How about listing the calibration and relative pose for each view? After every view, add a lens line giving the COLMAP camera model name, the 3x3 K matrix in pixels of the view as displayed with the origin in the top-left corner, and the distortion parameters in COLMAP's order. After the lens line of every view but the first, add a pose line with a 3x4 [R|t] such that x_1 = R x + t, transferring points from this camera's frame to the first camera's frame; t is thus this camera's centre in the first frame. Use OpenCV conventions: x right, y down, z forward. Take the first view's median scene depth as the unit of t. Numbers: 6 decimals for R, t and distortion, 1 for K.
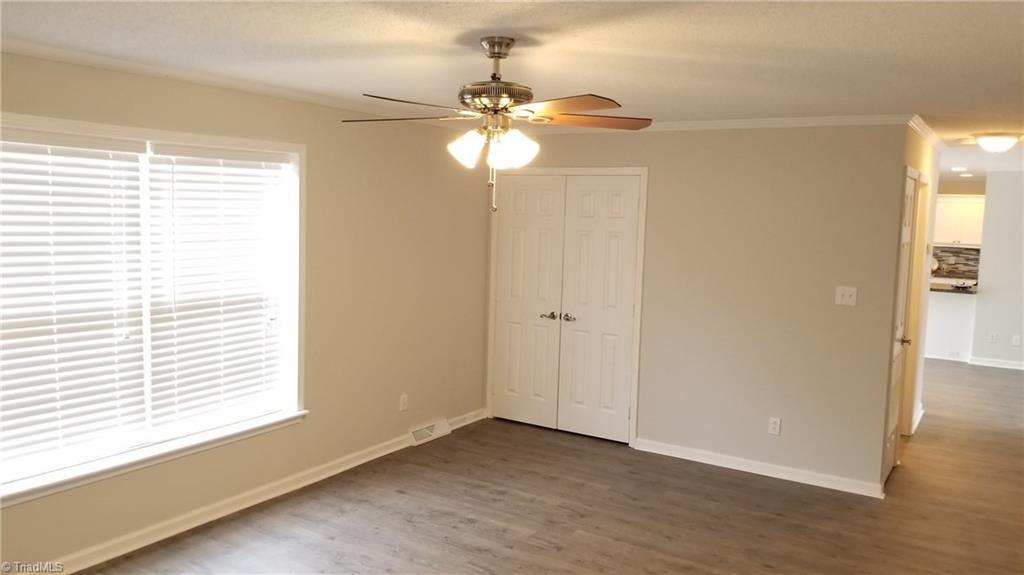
lens RADIAL K [[791.5, 0, 512.0], [0, 791.5, 287.5], [0, 0, 1]] dist [0.004093, -0.002136]
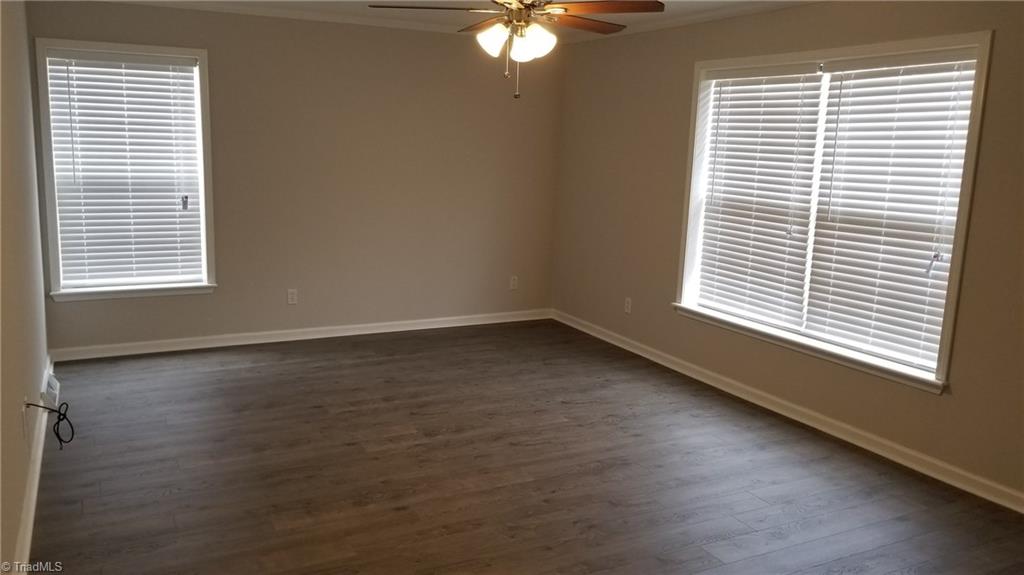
lens RADIAL K [[791.5, 0, 512.0], [0, 791.5, 287.5], [0, 0, 1]] dist [0.004093, -0.002136]
pose [[-0.490857, 0.125673, -0.862129, 0.757259], [-0.124389, 0.969296, 0.212116, -0.058790], [0.862315, 0.211358, -0.460153, 1.208591]]
